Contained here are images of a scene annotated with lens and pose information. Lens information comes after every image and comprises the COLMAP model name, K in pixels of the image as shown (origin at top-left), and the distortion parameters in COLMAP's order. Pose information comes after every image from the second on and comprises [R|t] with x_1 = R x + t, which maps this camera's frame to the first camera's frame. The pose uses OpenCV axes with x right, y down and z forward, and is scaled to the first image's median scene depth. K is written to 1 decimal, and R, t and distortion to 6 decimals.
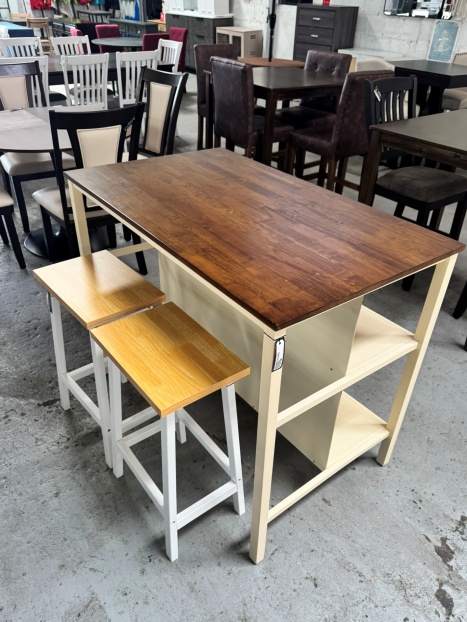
lens RADIAL K [[475.4, 0, 233.5], [0, 475.4, 311.0], [0, 0, 1]] dist [0.107656, -0.097718]
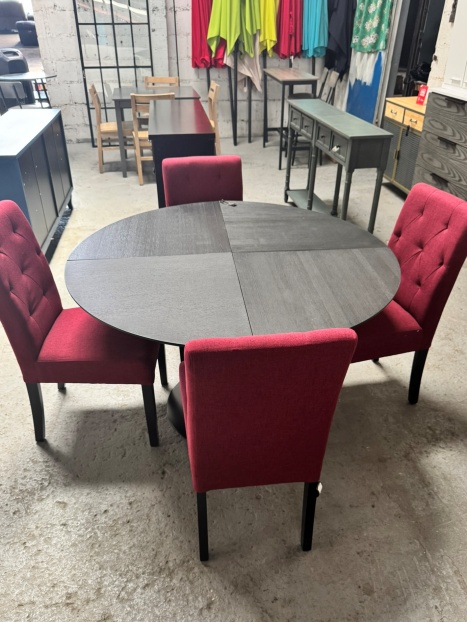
lens RADIAL K [[475.4, 0, 233.5], [0, 475.4, 311.0], [0, 0, 1]] dist [0.107656, -0.097718]
pose [[0.863725, 0.235879, -0.445355, -0.060285], [-0.252559, 0.967319, 0.022517, -0.402759], [0.436112, 0.093030, 0.895071, 0.593549]]
